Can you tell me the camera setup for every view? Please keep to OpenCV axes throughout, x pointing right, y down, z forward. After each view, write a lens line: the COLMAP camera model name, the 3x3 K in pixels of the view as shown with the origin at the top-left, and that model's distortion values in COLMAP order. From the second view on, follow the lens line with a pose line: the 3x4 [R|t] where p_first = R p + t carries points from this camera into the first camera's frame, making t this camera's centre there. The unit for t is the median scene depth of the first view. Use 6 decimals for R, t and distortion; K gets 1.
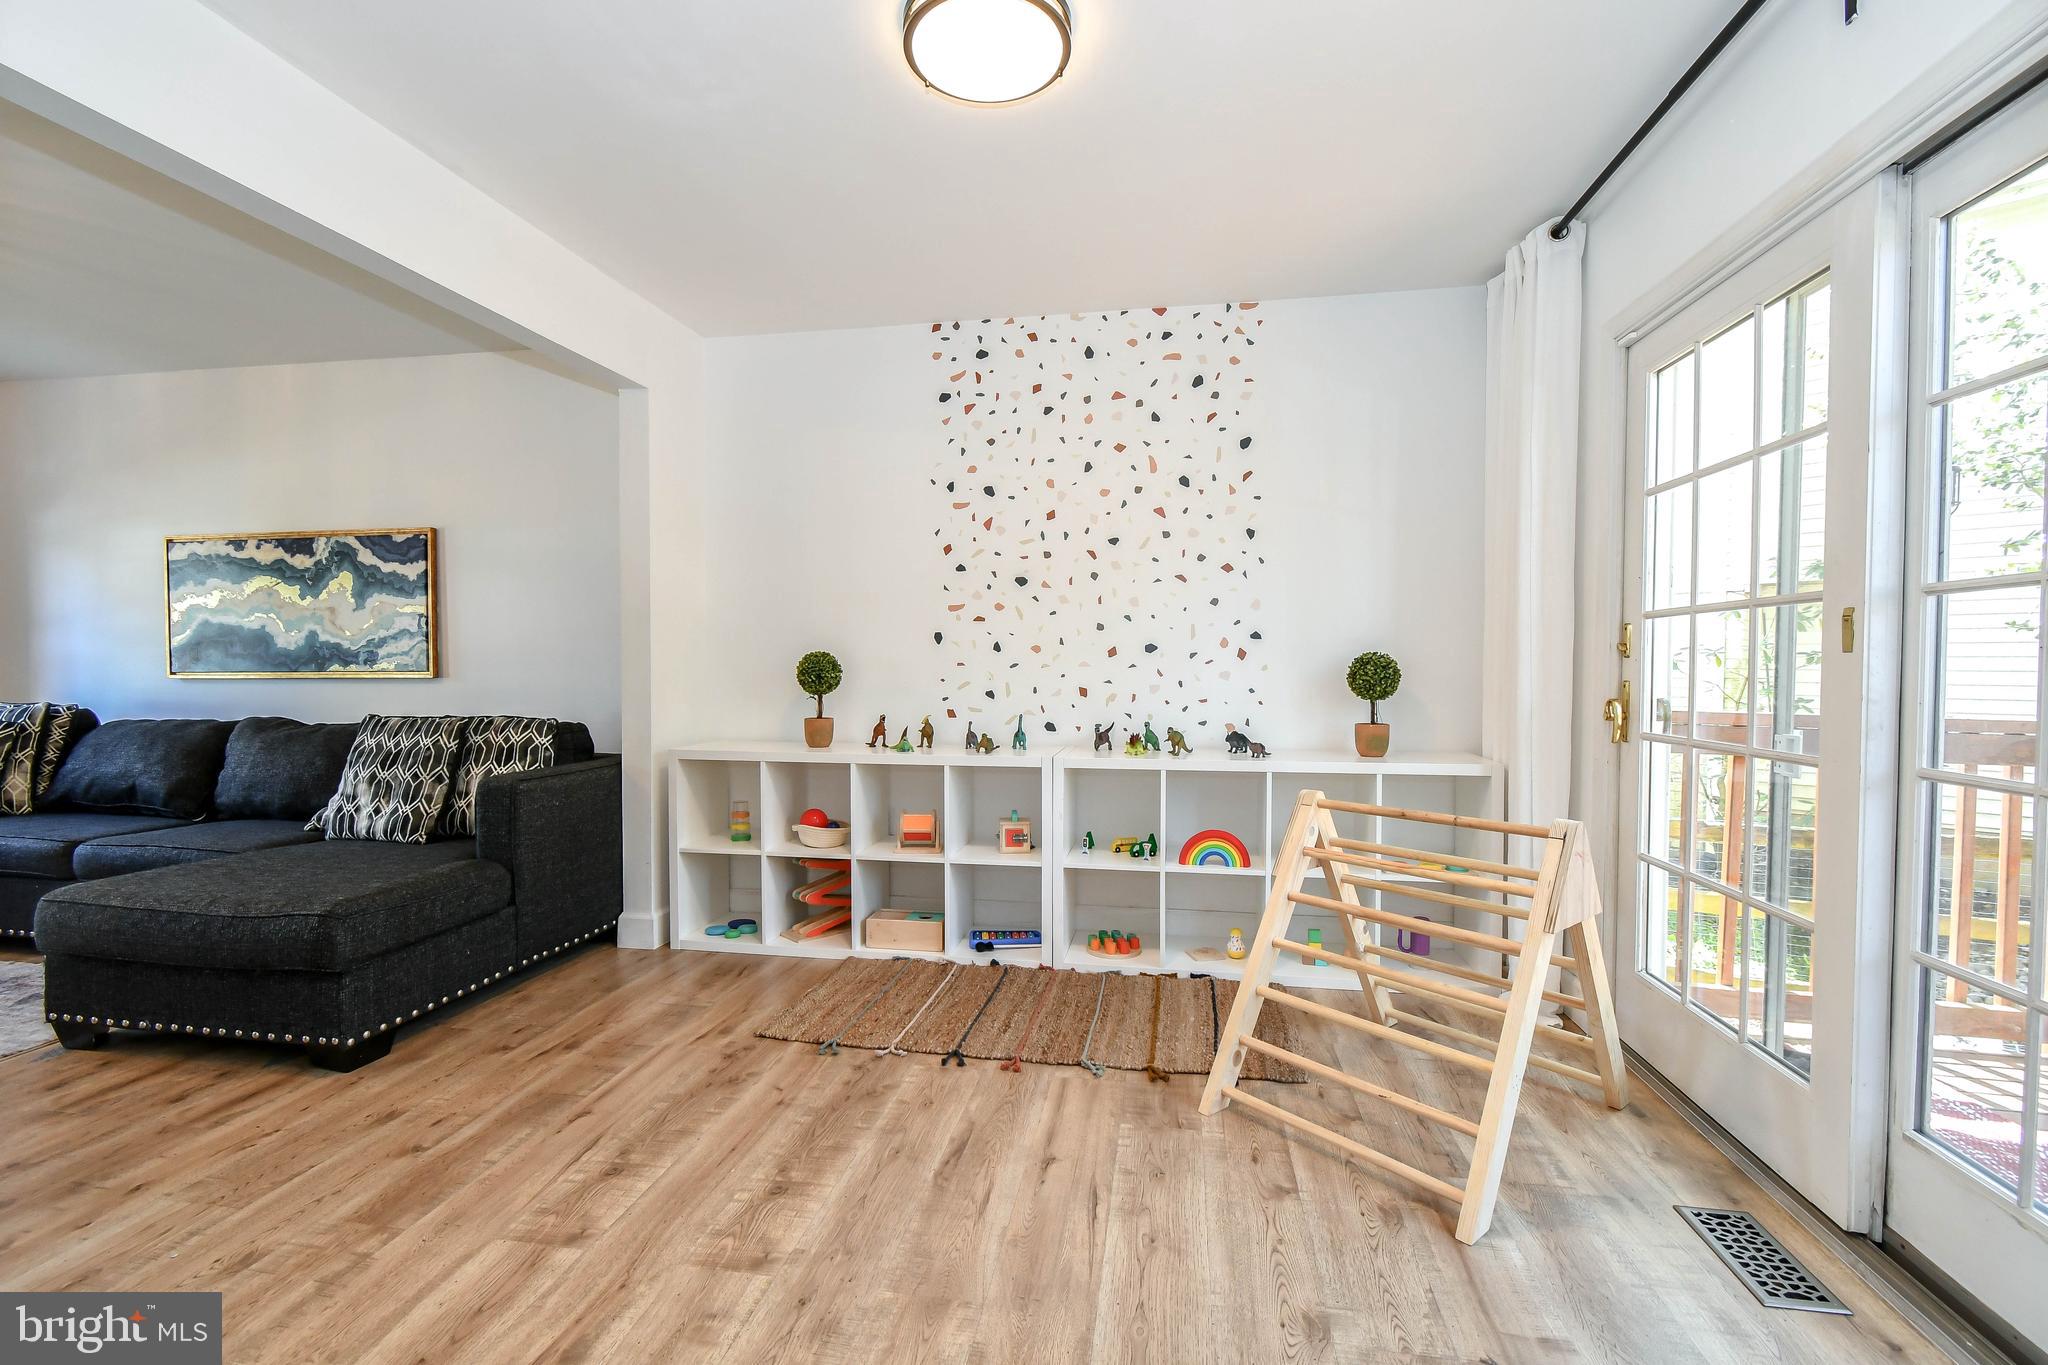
lens RADIAL K [[907.7, 0, 1018.8], [0, 907.7, 689.1], [0, 0, 1]] dist [0.004556, -0.004152]
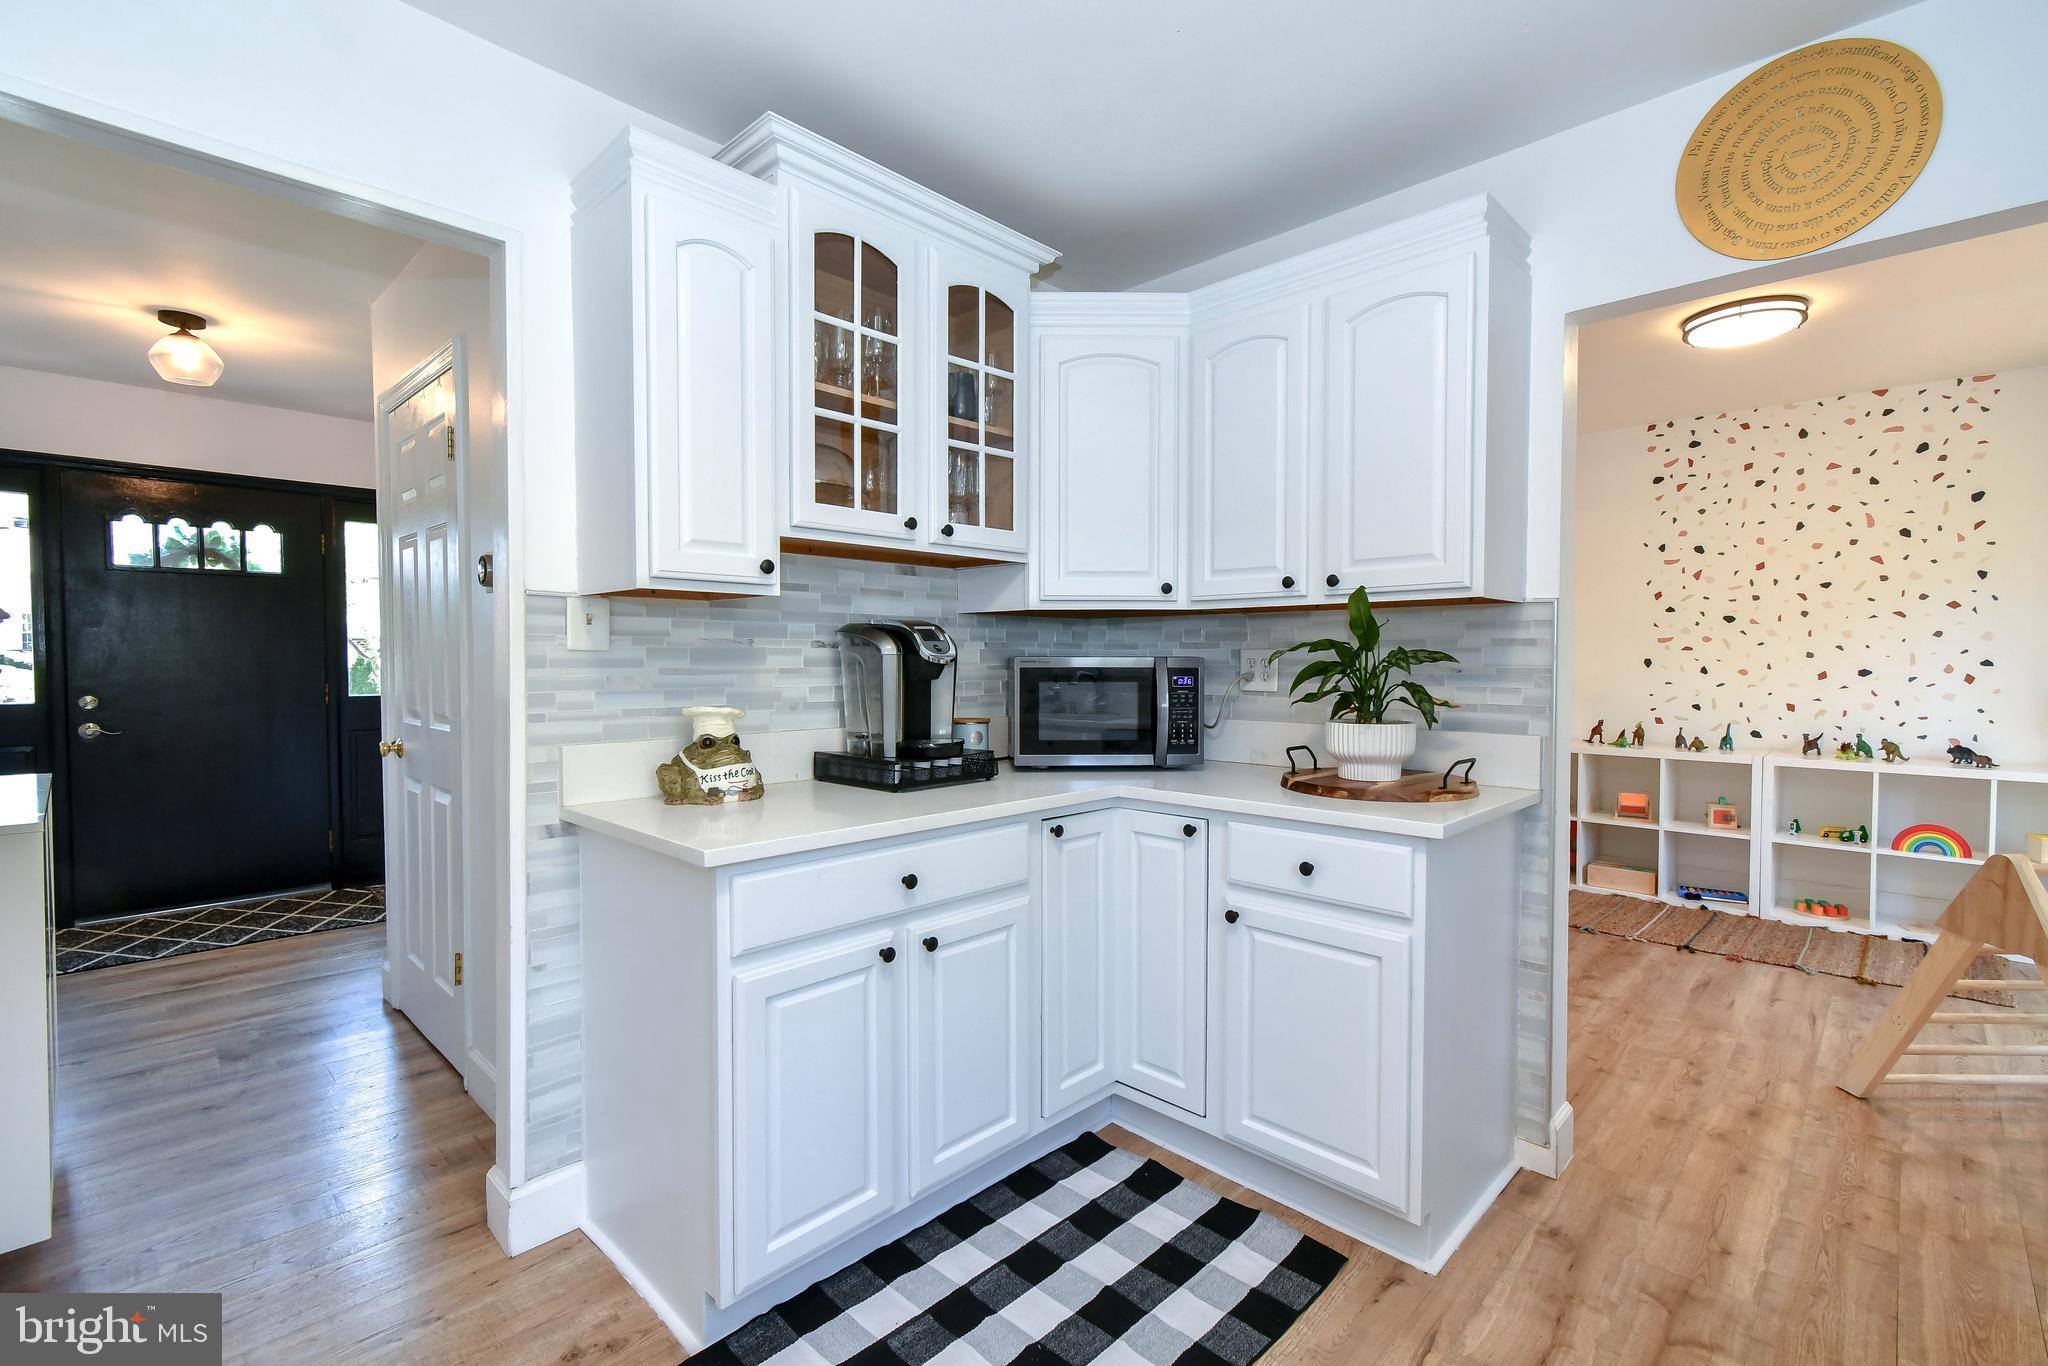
lens RADIAL K [[913.6, 0, 1023.3], [0, 913.6, 686.2], [0, 0, 1]] dist [0.004771, -0.003986]
pose [[0.827563, 0.016792, -0.561121, -0.096332], [-0.016171, 0.999851, 0.006072, -0.016628], [0.561139, 0.004049, 0.827712, -0.625053]]
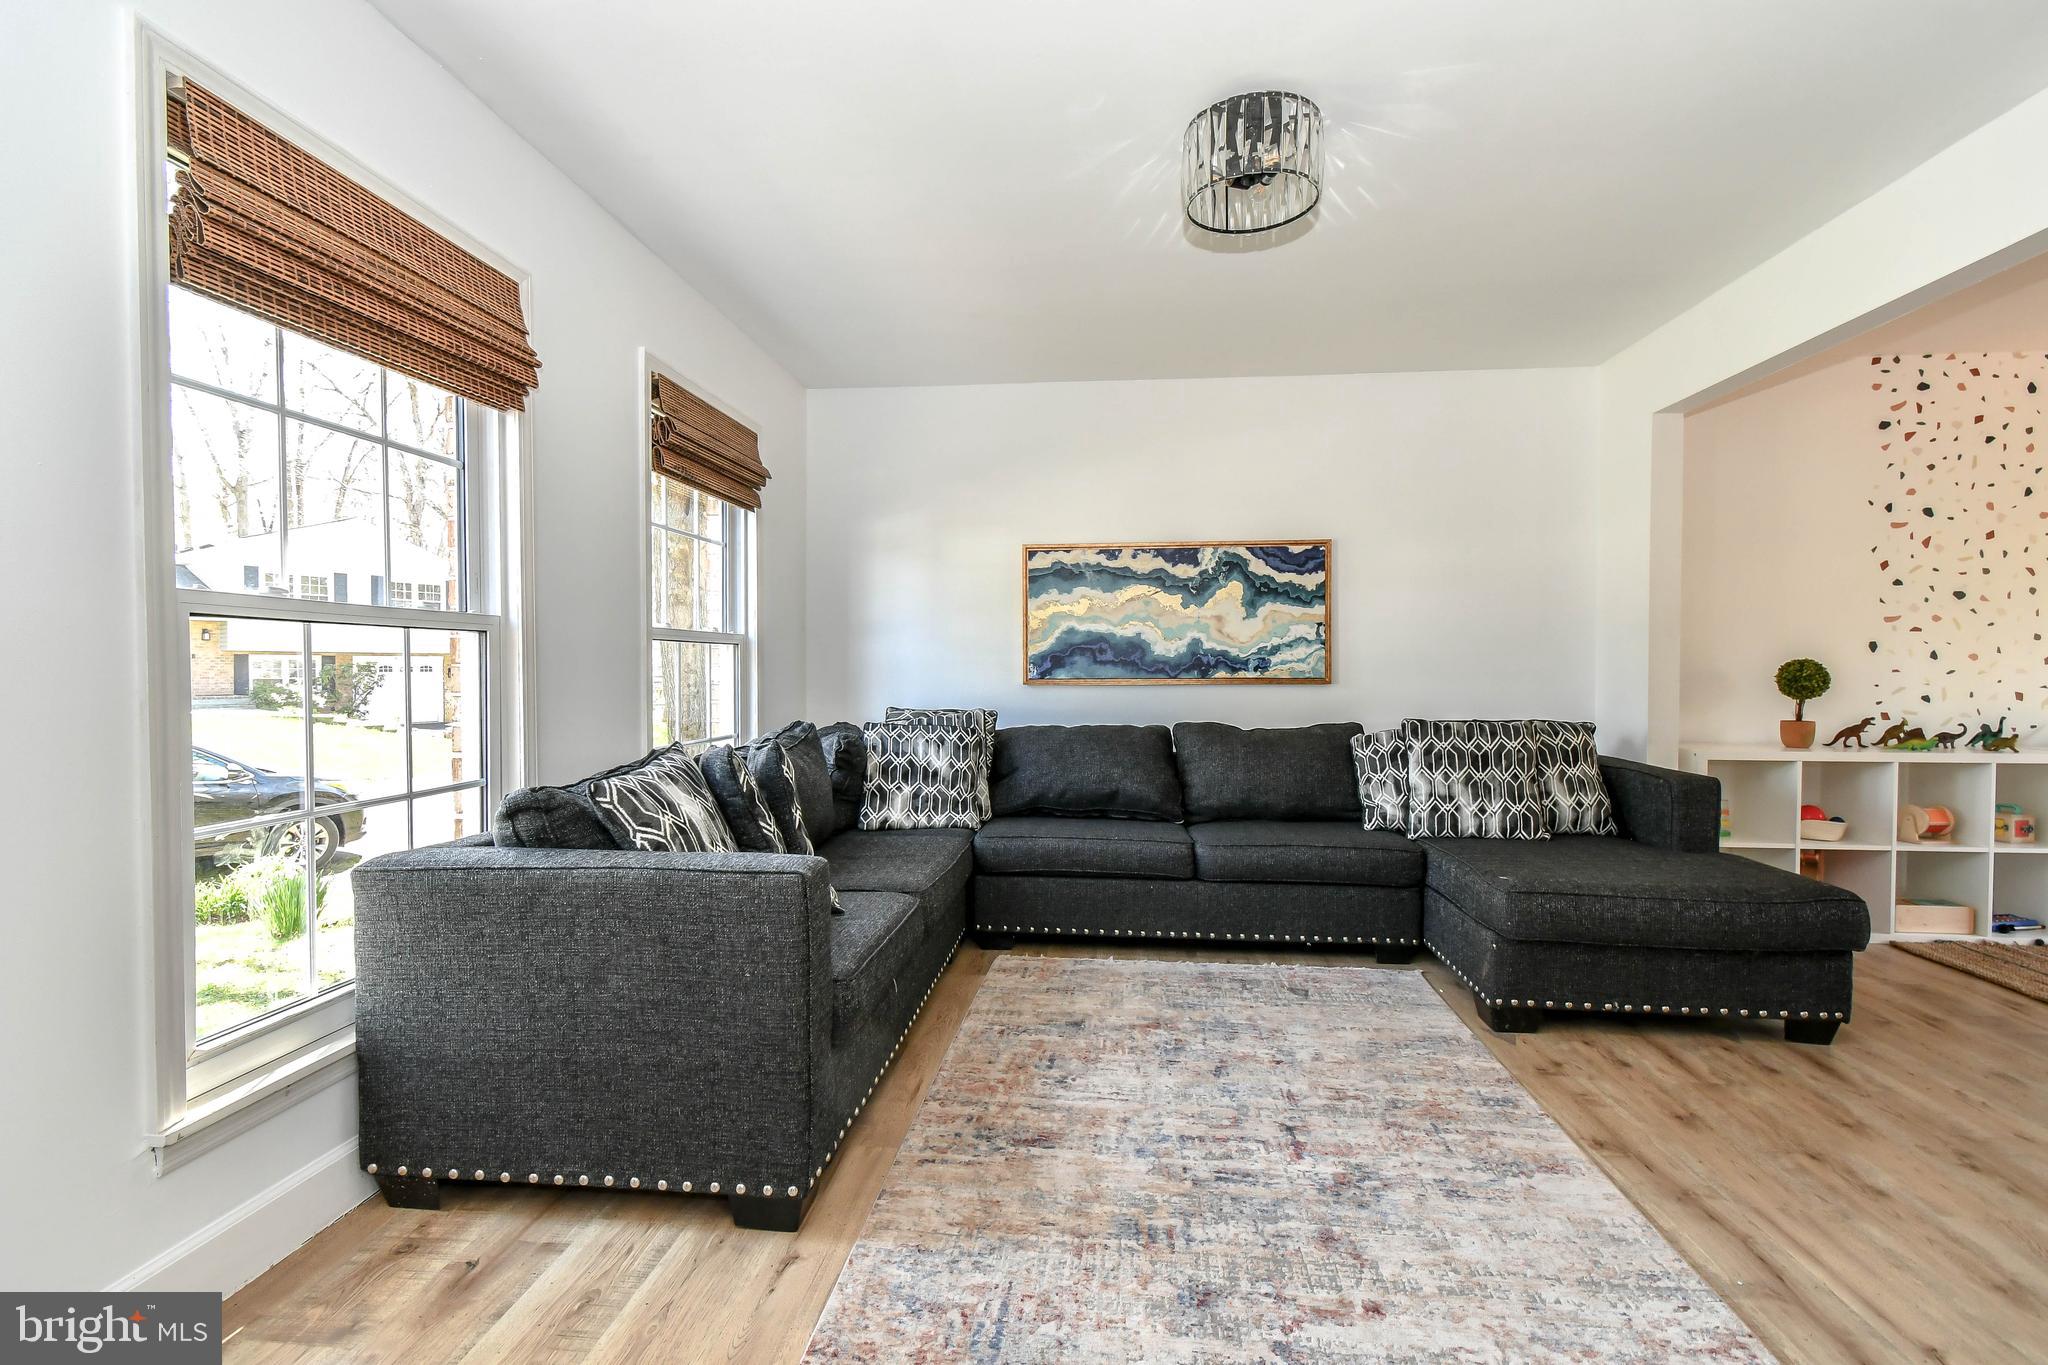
lens RADIAL K [[922.8, 0, 1021.2], [0, 922.8, 688.3], [0, 0, 1]] dist [0.011031, -0.006632]
pose [[0.997701, -0.001382, 0.067758, -1.215254], [0.001885, 0.999971, -0.007370, -0.000672], [-0.067745, 0.007481, 0.997675, -0.033371]]
